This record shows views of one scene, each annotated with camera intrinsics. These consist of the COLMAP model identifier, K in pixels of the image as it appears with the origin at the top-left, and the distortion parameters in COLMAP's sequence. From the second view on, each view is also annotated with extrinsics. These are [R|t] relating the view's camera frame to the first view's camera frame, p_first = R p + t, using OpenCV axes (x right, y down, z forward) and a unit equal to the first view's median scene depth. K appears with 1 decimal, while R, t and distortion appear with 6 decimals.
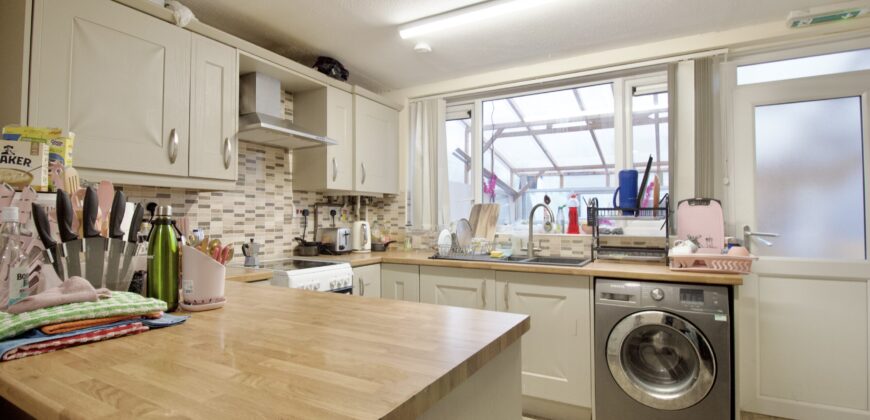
lens RADIAL K [[422.3, 0, 431.5], [0, 422.3, 210.0], [0, 0, 1]] dist [-0.008065, -0.001498]
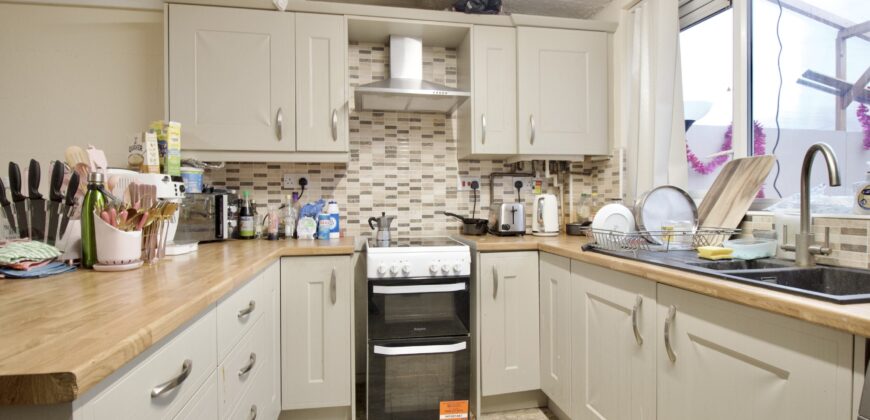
lens RADIAL K [[422.3, 0, 433.6], [0, 422.3, 208.7], [0, 0, 1]] dist [-0.008065, -0.001498]
pose [[0.634611, 0.009300, -0.772776, 0.331170], [0.020642, 0.999367, 0.028978, 0.029991], [0.772556, -0.034341, 0.634017, 0.414384]]
